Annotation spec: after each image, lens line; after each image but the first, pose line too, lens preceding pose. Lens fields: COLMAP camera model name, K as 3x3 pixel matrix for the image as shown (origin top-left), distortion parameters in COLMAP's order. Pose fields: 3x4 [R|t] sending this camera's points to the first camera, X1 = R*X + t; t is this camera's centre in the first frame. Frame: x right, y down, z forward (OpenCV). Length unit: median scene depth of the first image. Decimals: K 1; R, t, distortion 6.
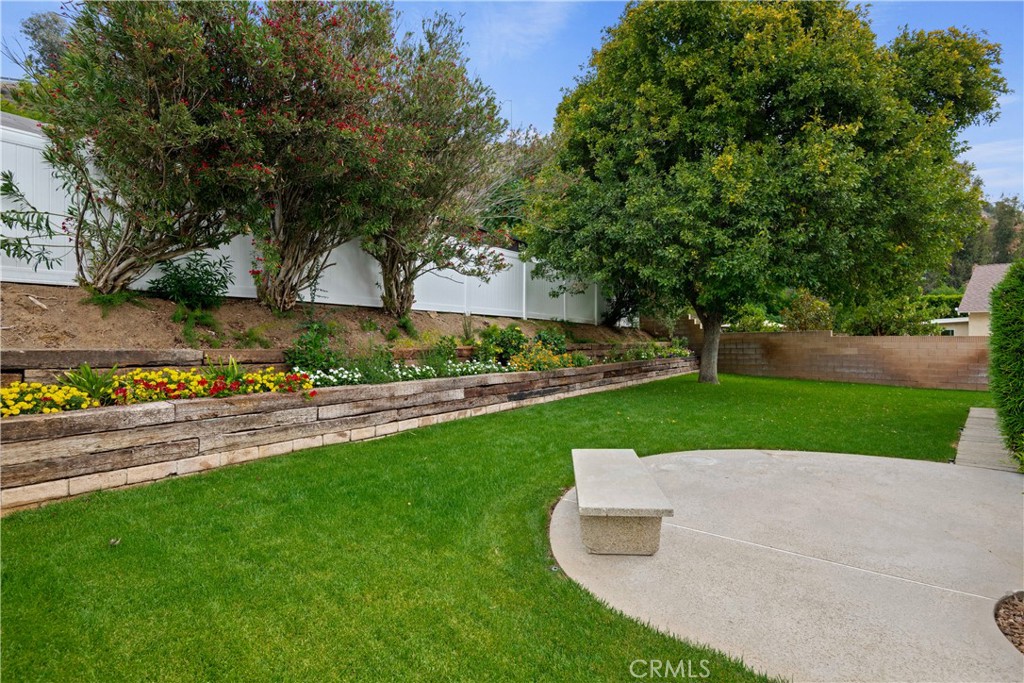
lens RADIAL K [[534.0, 0, 510.7], [0, 534.0, 341.7], [0, 0, 1]] dist [-0.000641, 0.000044]
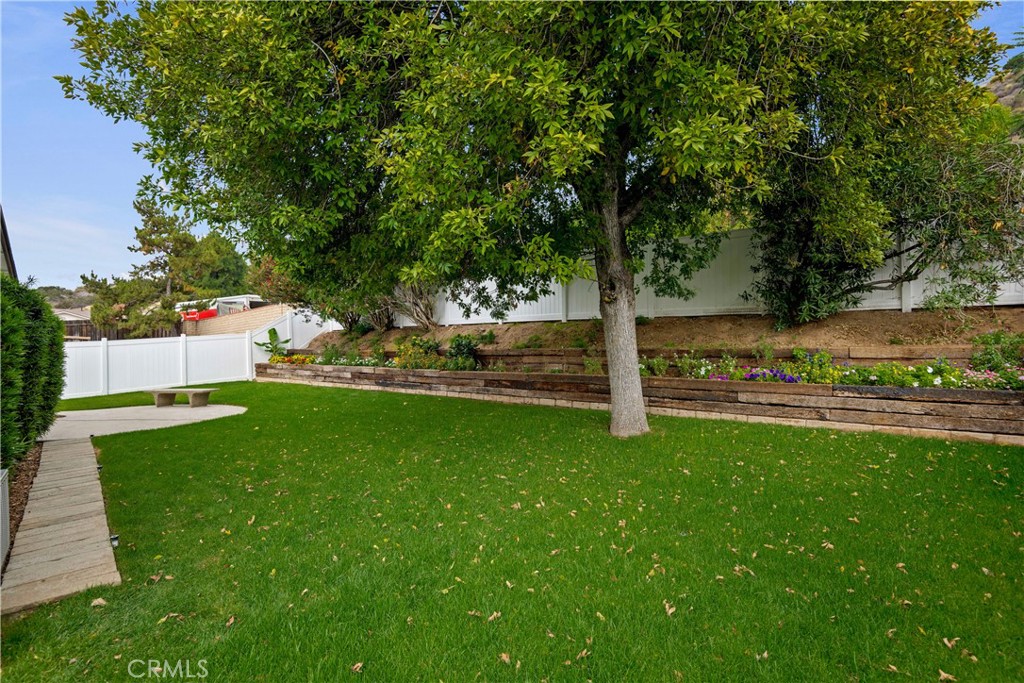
lens RADIAL K [[493.2, 0, 512.5], [0, 493.2, 342.0], [0, 0, 1]] dist [0.000021, 0.000024]
pose [[-0.099624, -0.004434, -0.995015, 0.779821], [0.006482, 0.999966, -0.005105, -0.003483], [0.995004, -0.006958, -0.099592, 0.858613]]
